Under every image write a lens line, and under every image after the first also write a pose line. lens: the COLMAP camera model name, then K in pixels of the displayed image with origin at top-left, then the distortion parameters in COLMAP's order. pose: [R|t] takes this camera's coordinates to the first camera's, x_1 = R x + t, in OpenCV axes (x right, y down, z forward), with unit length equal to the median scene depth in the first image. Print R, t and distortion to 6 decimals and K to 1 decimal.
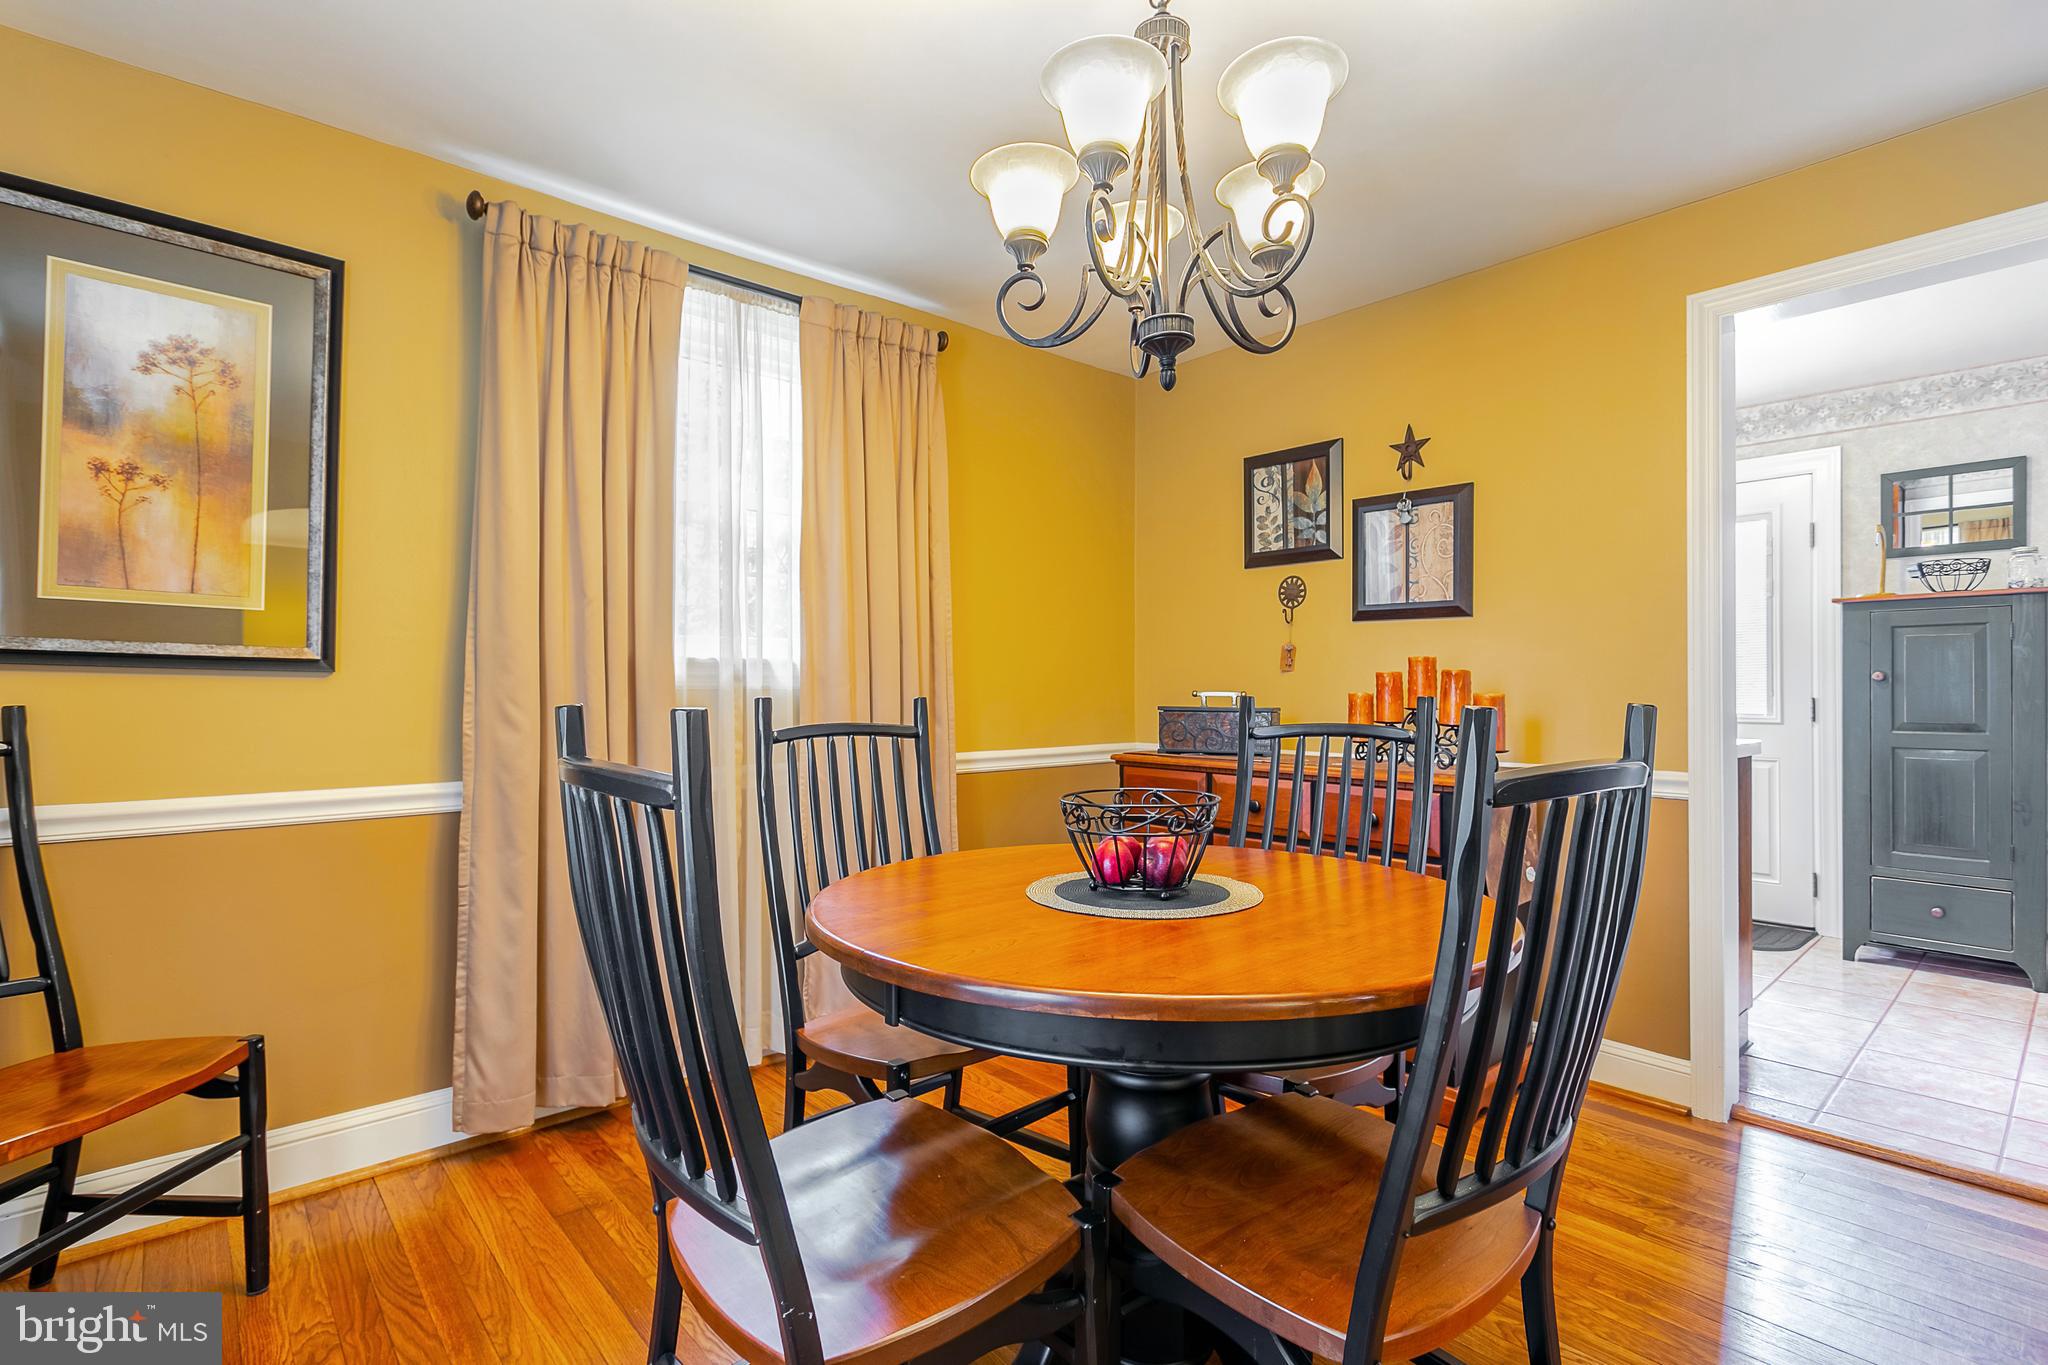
lens RADIAL K [[980.8, 0, 1028.3], [0, 980.8, 681.9], [0, 0, 1]] dist [-0.000035, -0.001921]
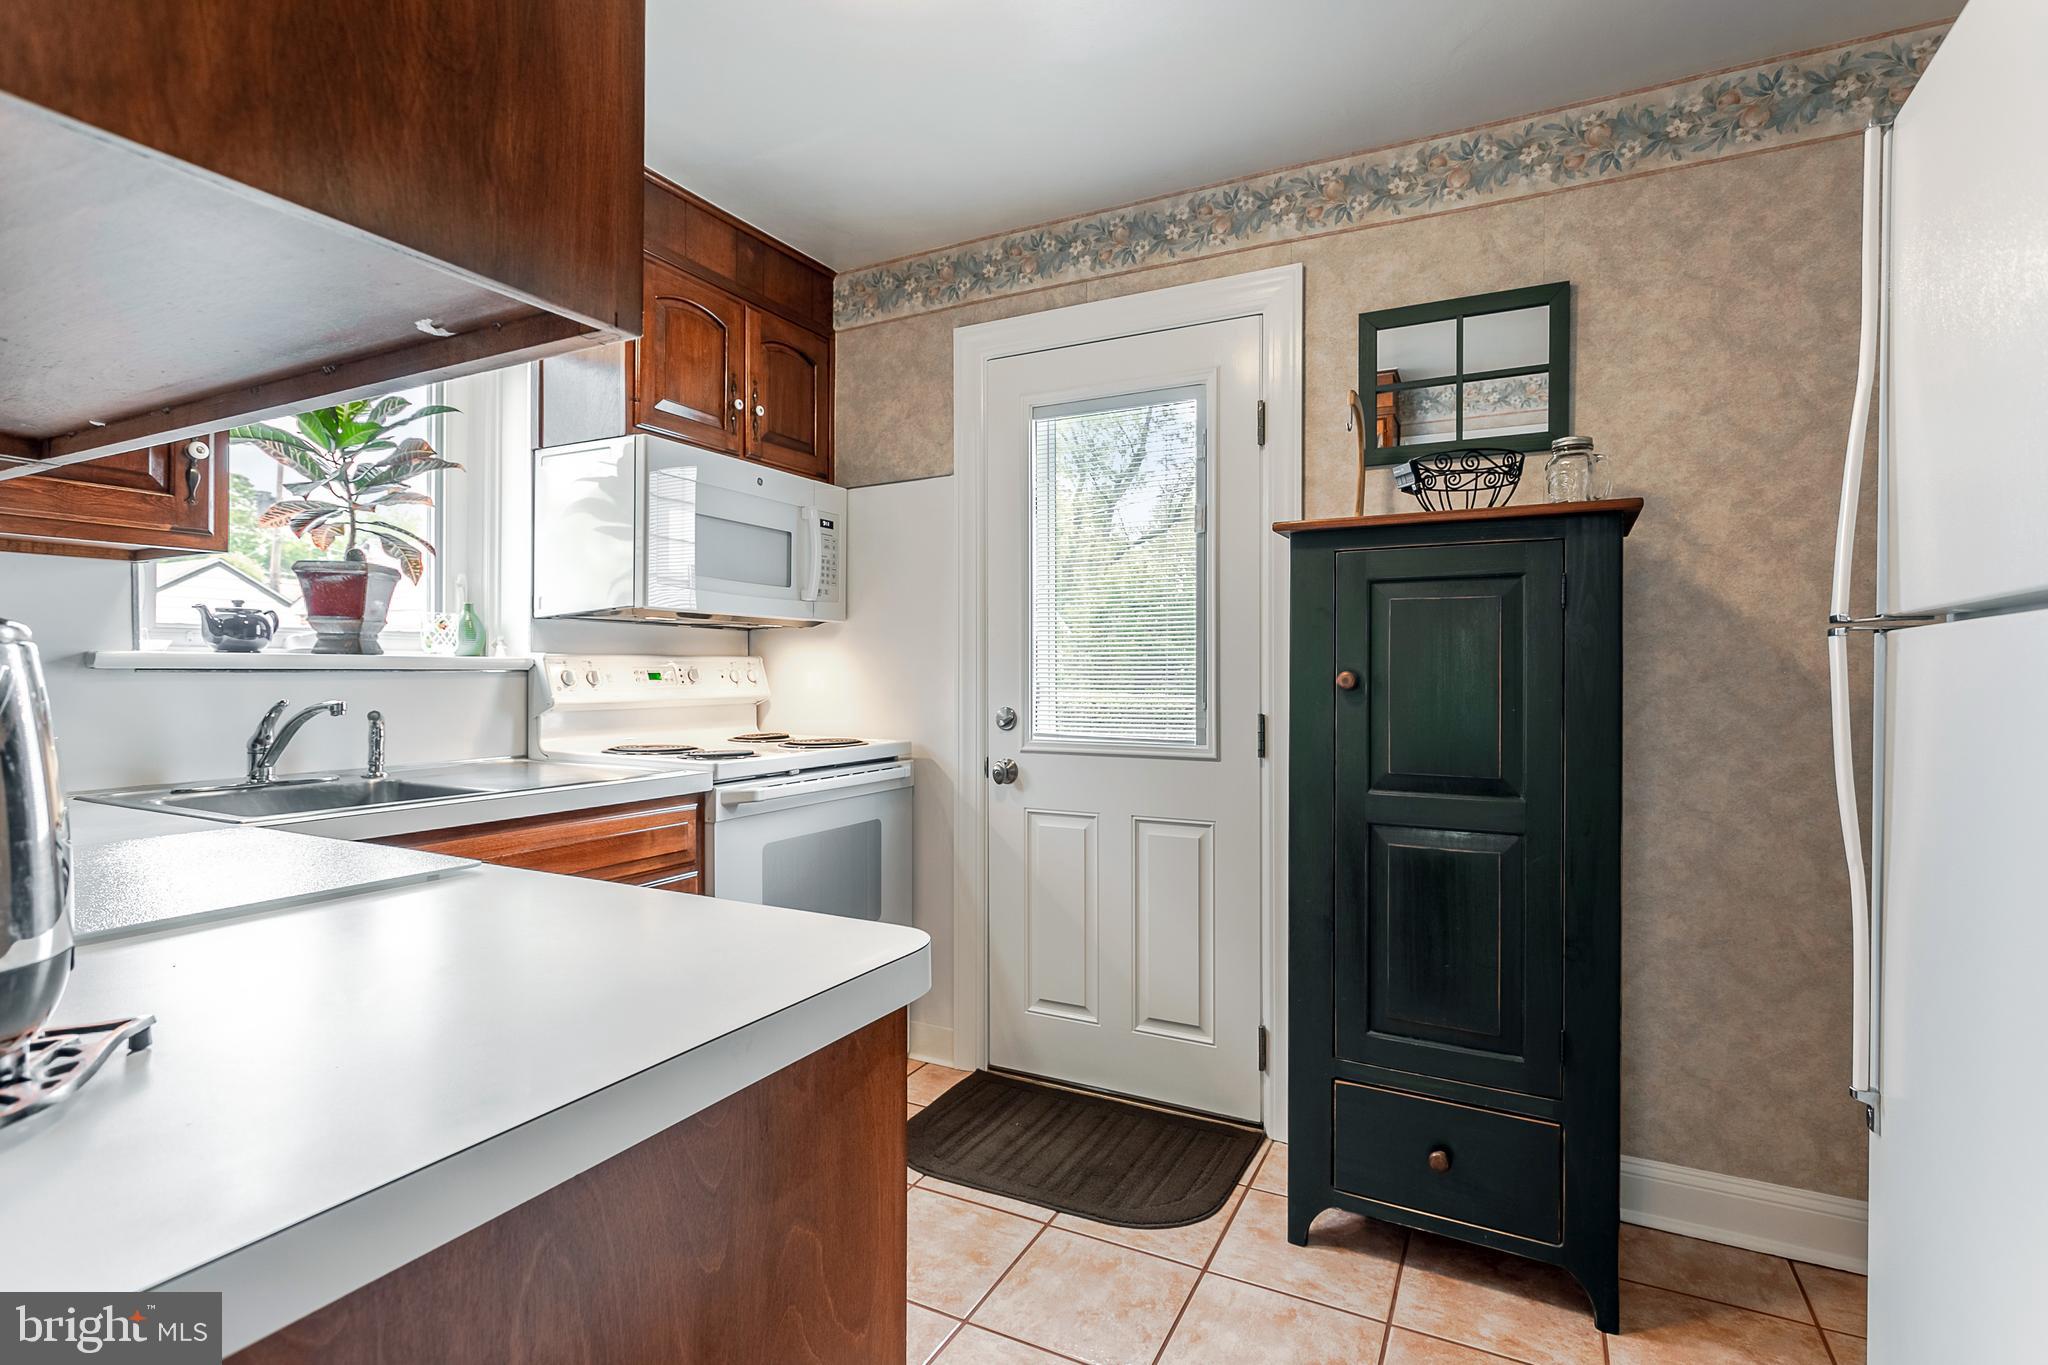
lens RADIAL K [[980.8, 0, 1026.5], [0, 980.8, 671.5], [0, 0, 1]] dist [-0.000035, -0.001921]
pose [[0.935760, 0.003235, 0.352622, 0.528464], [-0.004082, 0.999990, 0.001659, -0.009930], [-0.352613, -0.002992, 0.935764, 0.578687]]
